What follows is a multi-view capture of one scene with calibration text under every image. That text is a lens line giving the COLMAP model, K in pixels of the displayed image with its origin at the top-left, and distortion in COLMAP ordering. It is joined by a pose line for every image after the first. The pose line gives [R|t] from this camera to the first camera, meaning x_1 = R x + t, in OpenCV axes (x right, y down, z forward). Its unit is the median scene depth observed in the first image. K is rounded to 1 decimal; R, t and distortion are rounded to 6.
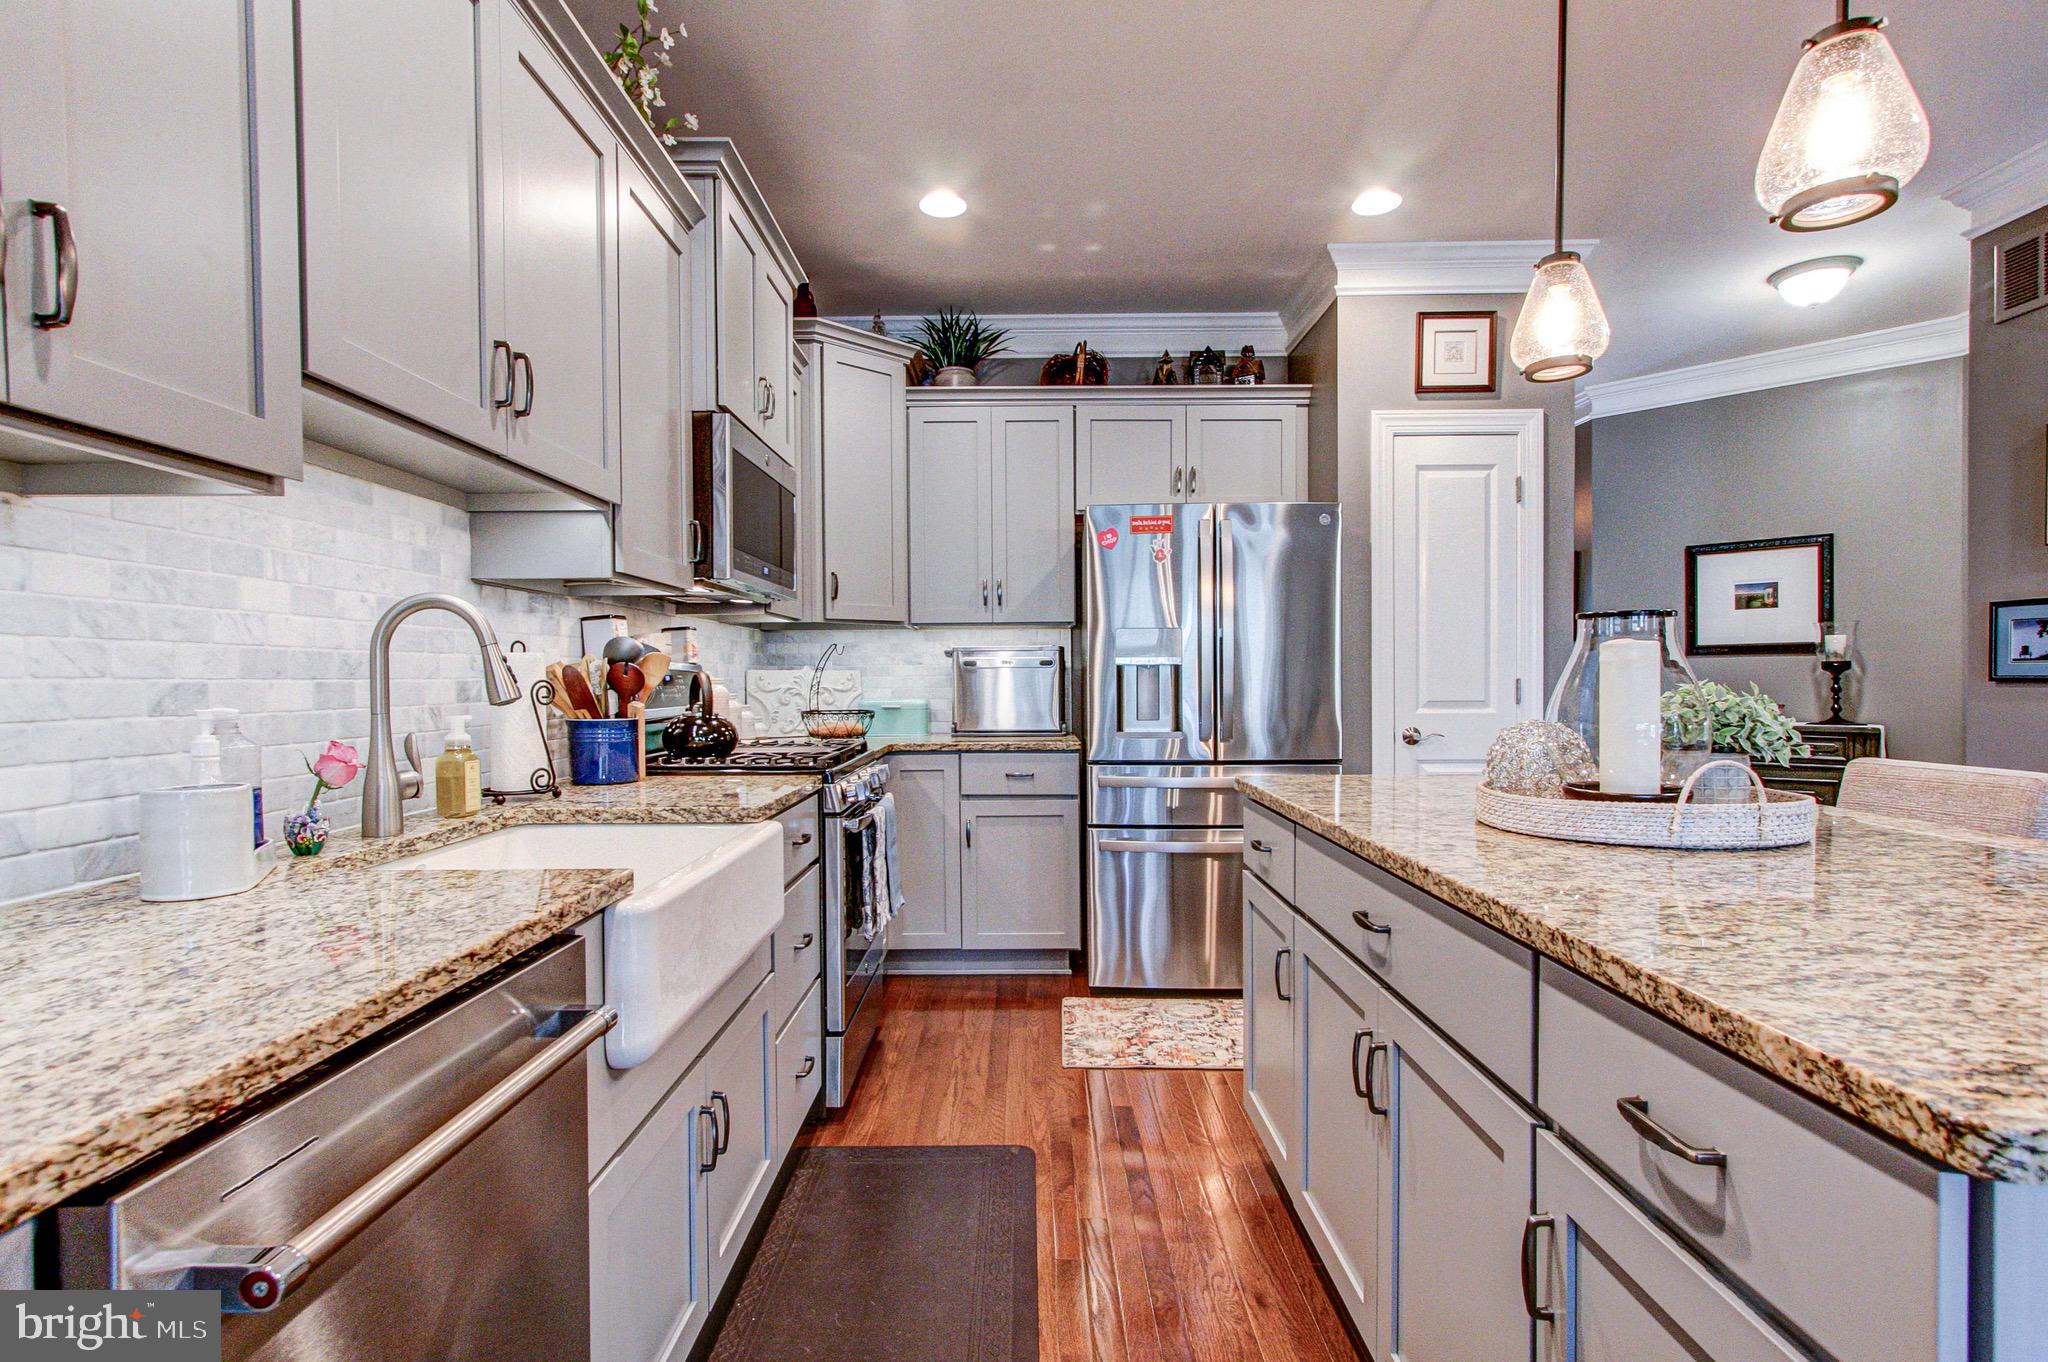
lens RADIAL K [[992.3, 0, 1019.9], [0, 992.3, 697.4], [0, 0, 1]] dist [-0.003014, 0.004773]
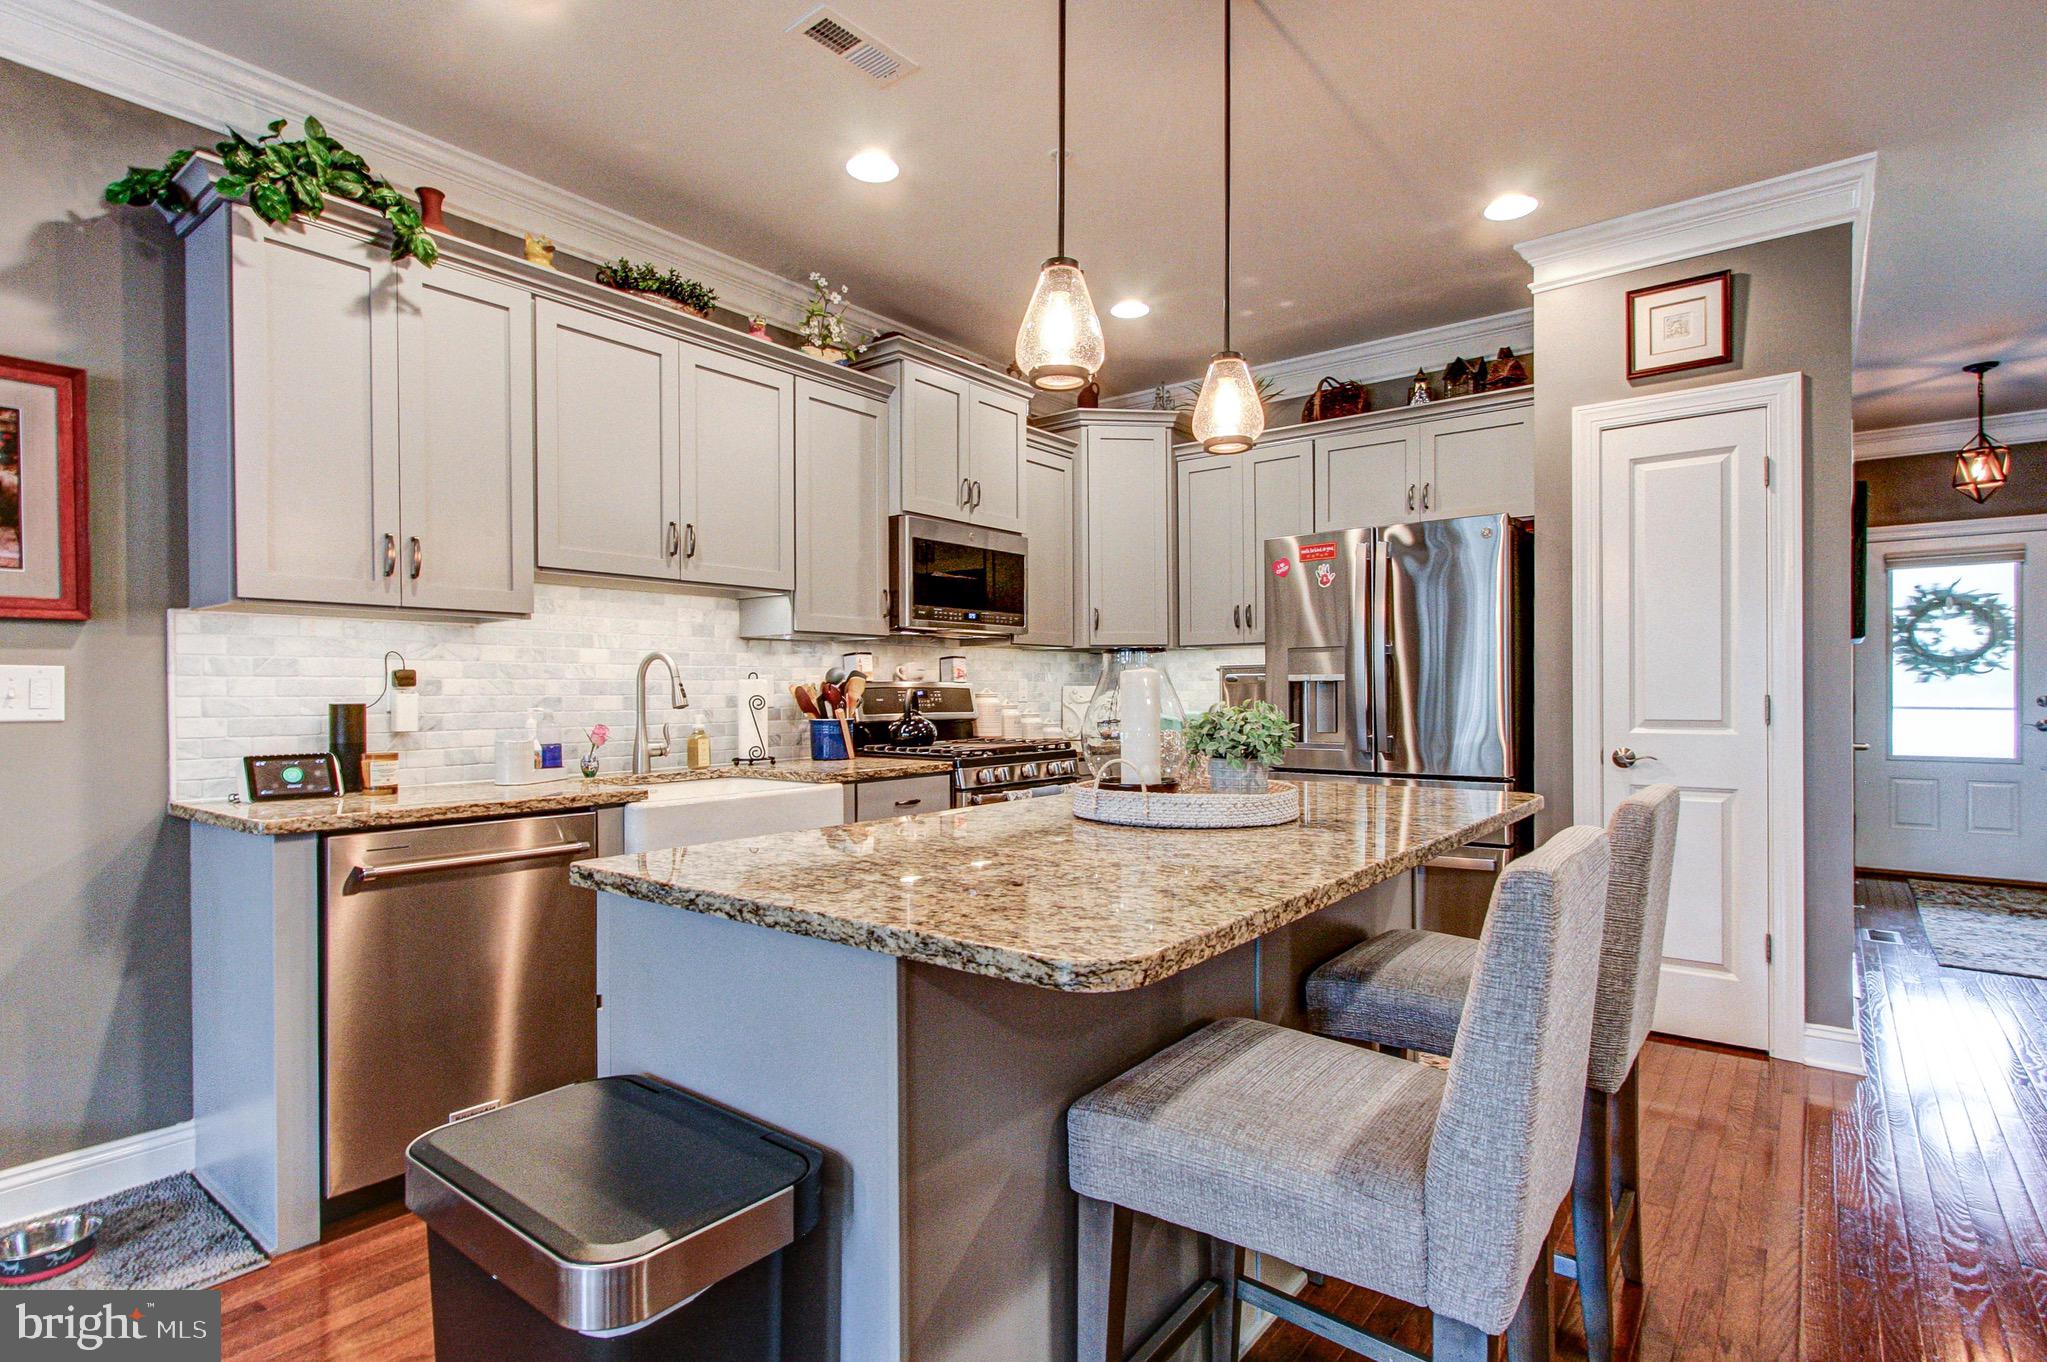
lens RADIAL K [[1020.5, 0, 1027.2], [0, 1020.5, 696.1], [0, 0, 1]] dist [-0.000541, 0.000475]
pose [[0.795569, 0.004871, -0.605843, 0.531898], [-0.011695, 0.999905, -0.007318, -0.004618], [0.605750, 0.012907, 0.795550, -0.071750]]
